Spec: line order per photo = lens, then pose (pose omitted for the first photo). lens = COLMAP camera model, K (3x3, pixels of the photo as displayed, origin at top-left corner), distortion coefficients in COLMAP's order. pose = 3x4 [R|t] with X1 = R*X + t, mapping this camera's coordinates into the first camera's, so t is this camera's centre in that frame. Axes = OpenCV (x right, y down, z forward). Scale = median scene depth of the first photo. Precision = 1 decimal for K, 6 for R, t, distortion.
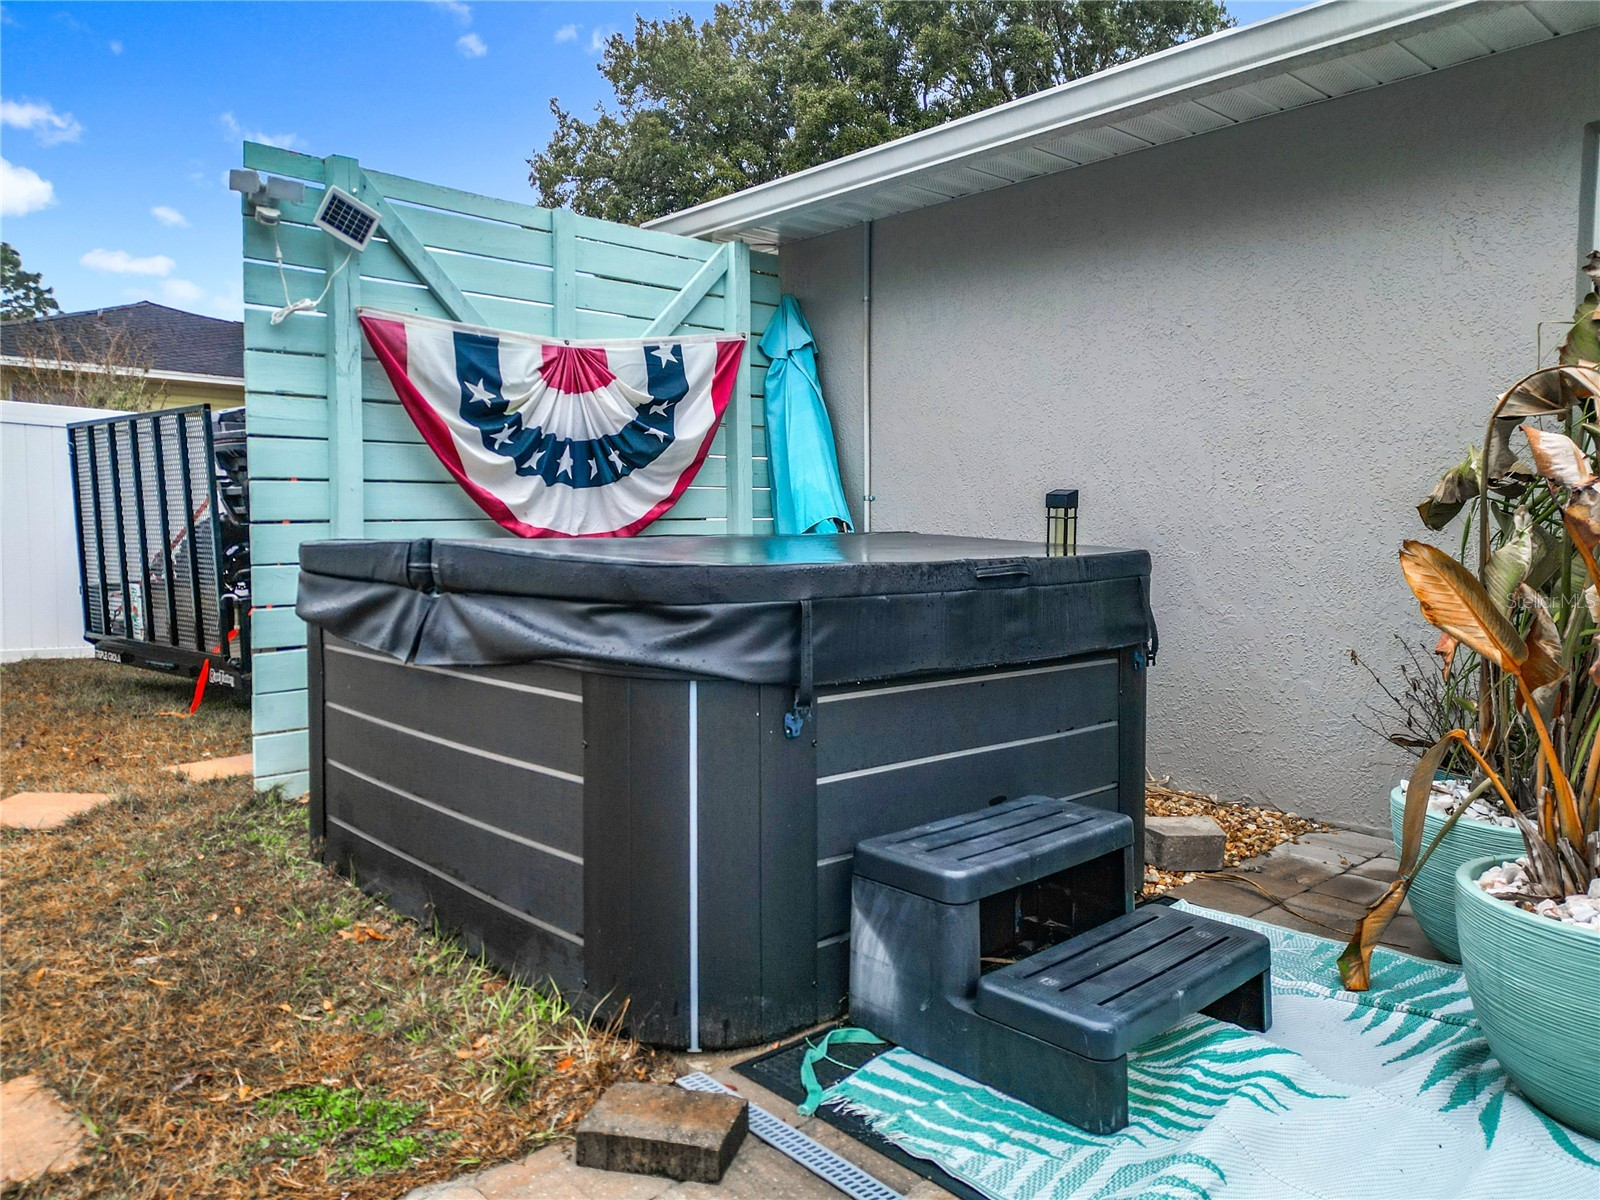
lens RADIAL K [[1111.1, 0, 809.6], [0, 1111.1, 589.0], [0, 0, 1]] dist [0.081559, -0.072591]
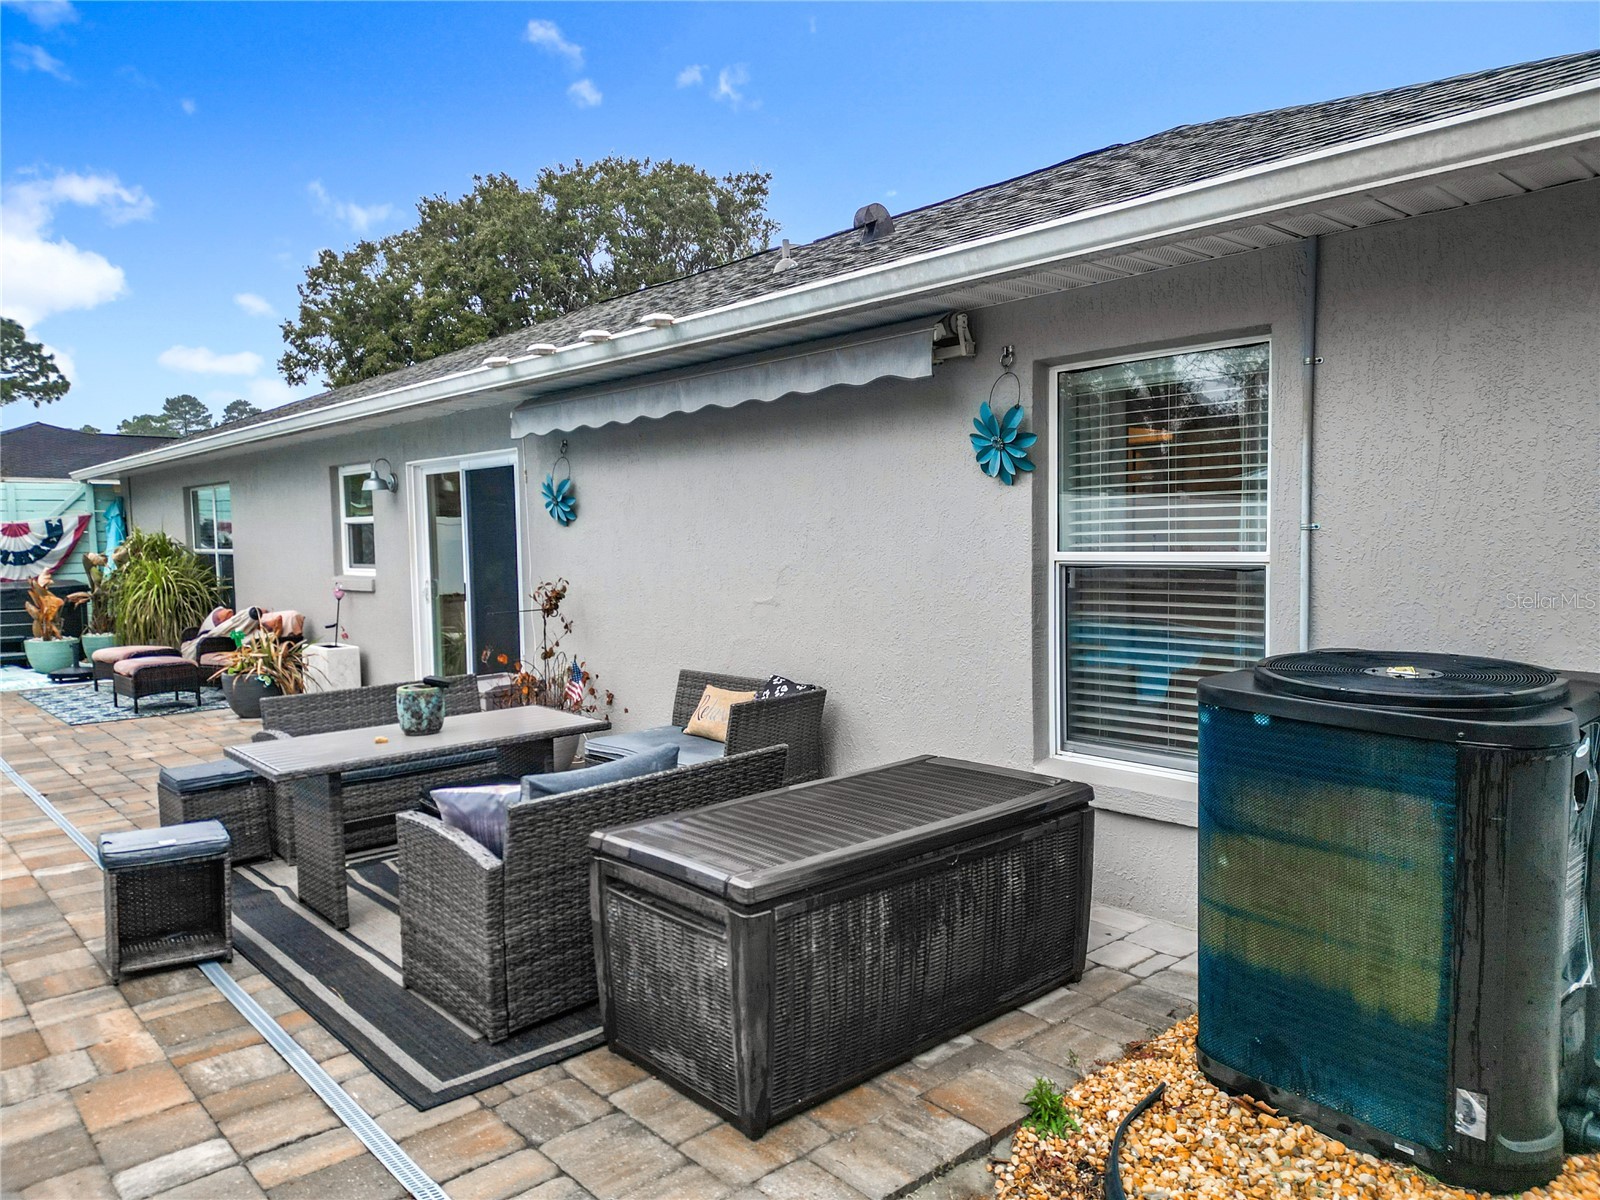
lens RADIAL K [[1111.1, 0, 806.7], [0, 1111.1, 607.6], [0, 0, 1]] dist [0.081559, -0.072591]
pose [[0.999513, -0.008493, -0.030036, 2.193898], [0.008444, 0.999963, -0.001752, 0.057273], [0.030050, 0.001497, 0.999547, -2.252222]]
